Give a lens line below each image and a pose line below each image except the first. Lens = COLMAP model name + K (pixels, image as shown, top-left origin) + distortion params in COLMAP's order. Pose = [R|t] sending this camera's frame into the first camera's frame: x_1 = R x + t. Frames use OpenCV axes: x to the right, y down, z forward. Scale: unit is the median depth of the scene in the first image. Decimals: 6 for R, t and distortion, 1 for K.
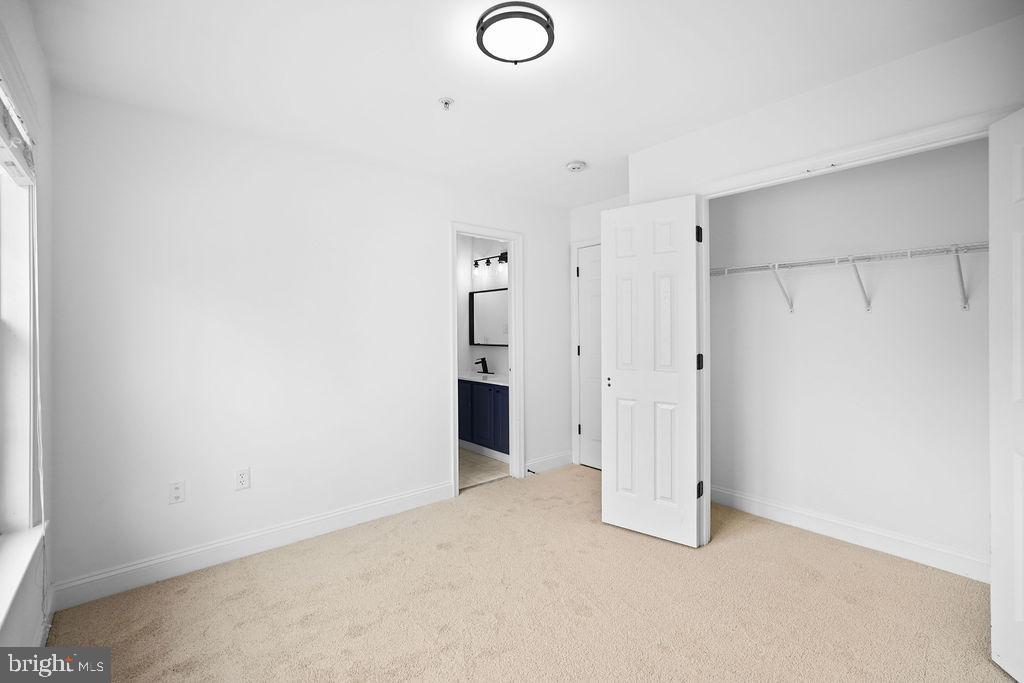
lens RADIAL K [[462.5, 0, 514.6], [0, 462.5, 336.2], [0, 0, 1]] dist [-0.001196, -0.000375]
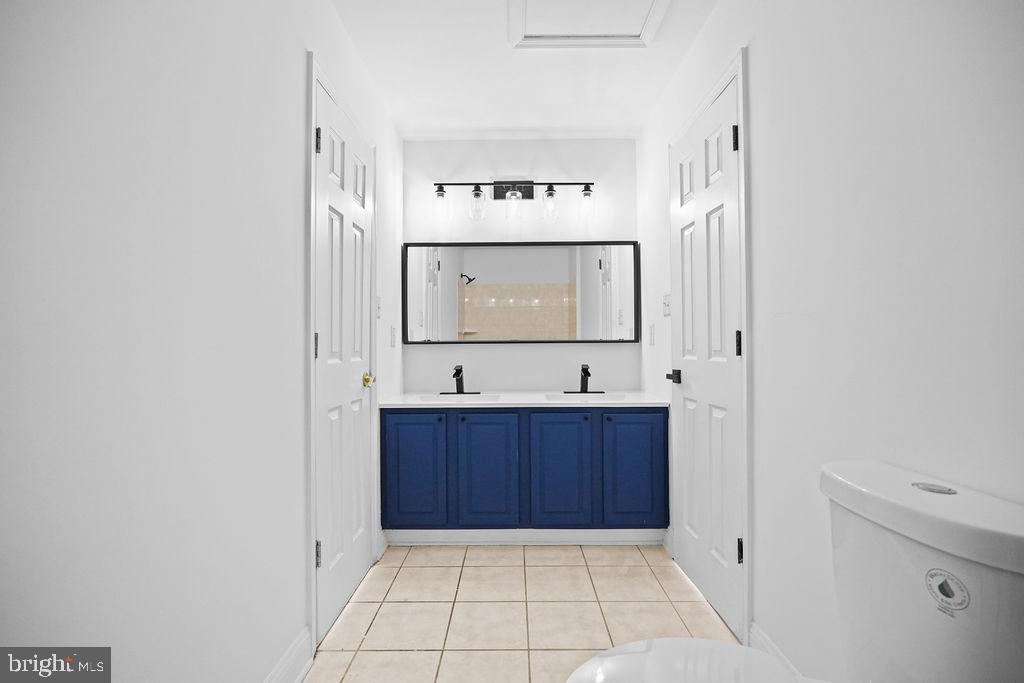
lens RADIAL K [[462.5, 0, 514.6], [0, 462.5, 336.2], [0, 0, 1]] dist [-0.001196, -0.000375]
pose [[0.631450, -0.029190, 0.774867, -0.461716], [0.012938, 0.999549, 0.027111, -0.003433], [-0.775309, -0.007094, 0.631542, 0.620331]]
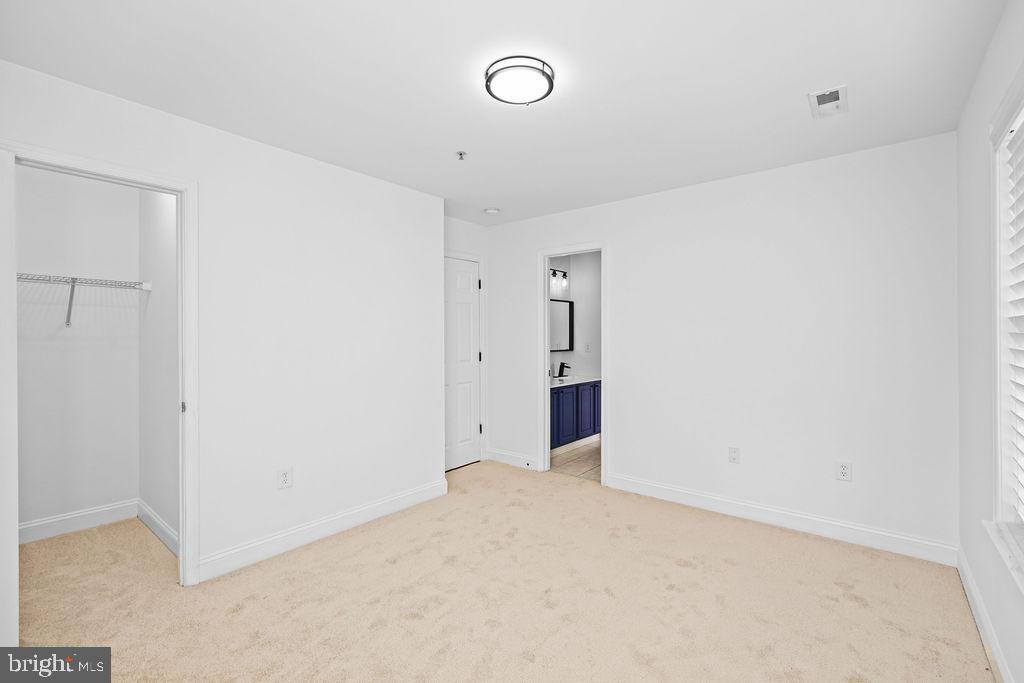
lens RADIAL K [[462.5, 0, 514.6], [0, 462.5, 336.2], [0, 0, 1]] dist [-0.001196, -0.000375]
pose [[-0.219749, 0.007758, 0.975526, -1.066700], [0.015233, 0.999874, -0.004520, -0.012040], [-0.975437, 0.013867, -0.219840, 1.308218]]
